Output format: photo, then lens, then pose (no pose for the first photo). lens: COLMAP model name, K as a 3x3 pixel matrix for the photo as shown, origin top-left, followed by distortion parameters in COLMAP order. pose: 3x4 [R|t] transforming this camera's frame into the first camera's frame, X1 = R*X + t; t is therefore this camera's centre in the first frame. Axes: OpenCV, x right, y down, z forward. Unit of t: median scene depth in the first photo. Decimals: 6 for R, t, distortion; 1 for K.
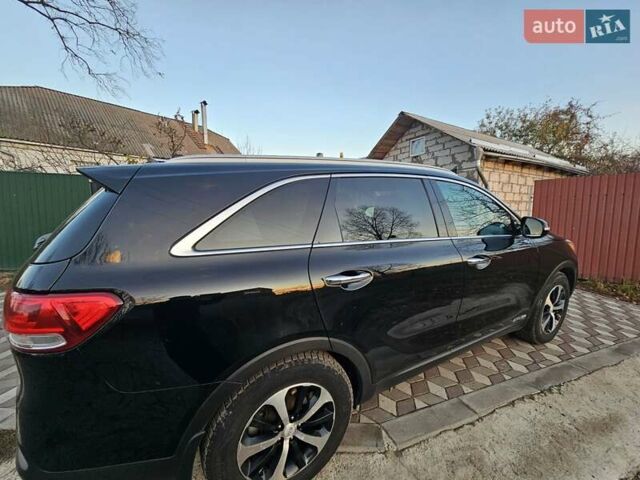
lens RADIAL K [[261.7, 0, 320.0], [0, 261.7, 240.0], [0, 0, 1]] dist [-0.001468, 0.000564]
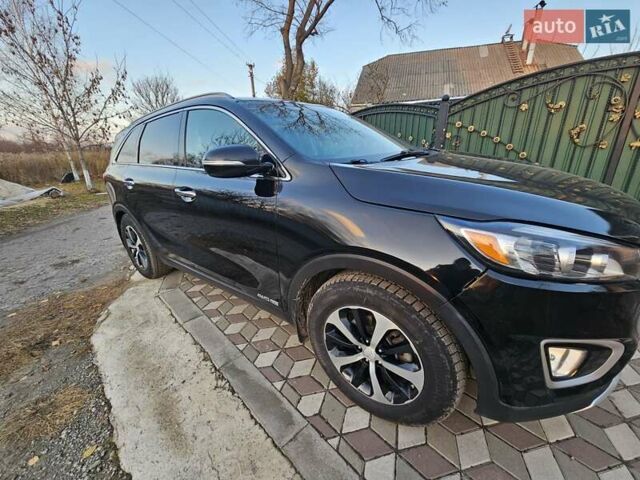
lens RADIAL K [[261.7, 0, 320.0], [0, 261.7, 240.0], [0, 0, 1]] dist [-0.001468, 0.000564]
pose [[0.398096, 0.281975, -0.872932, 1.612752], [-0.098177, 0.959217, 0.265074, -0.063350], [0.912075, -0.019823, 0.409544, 0.984461]]
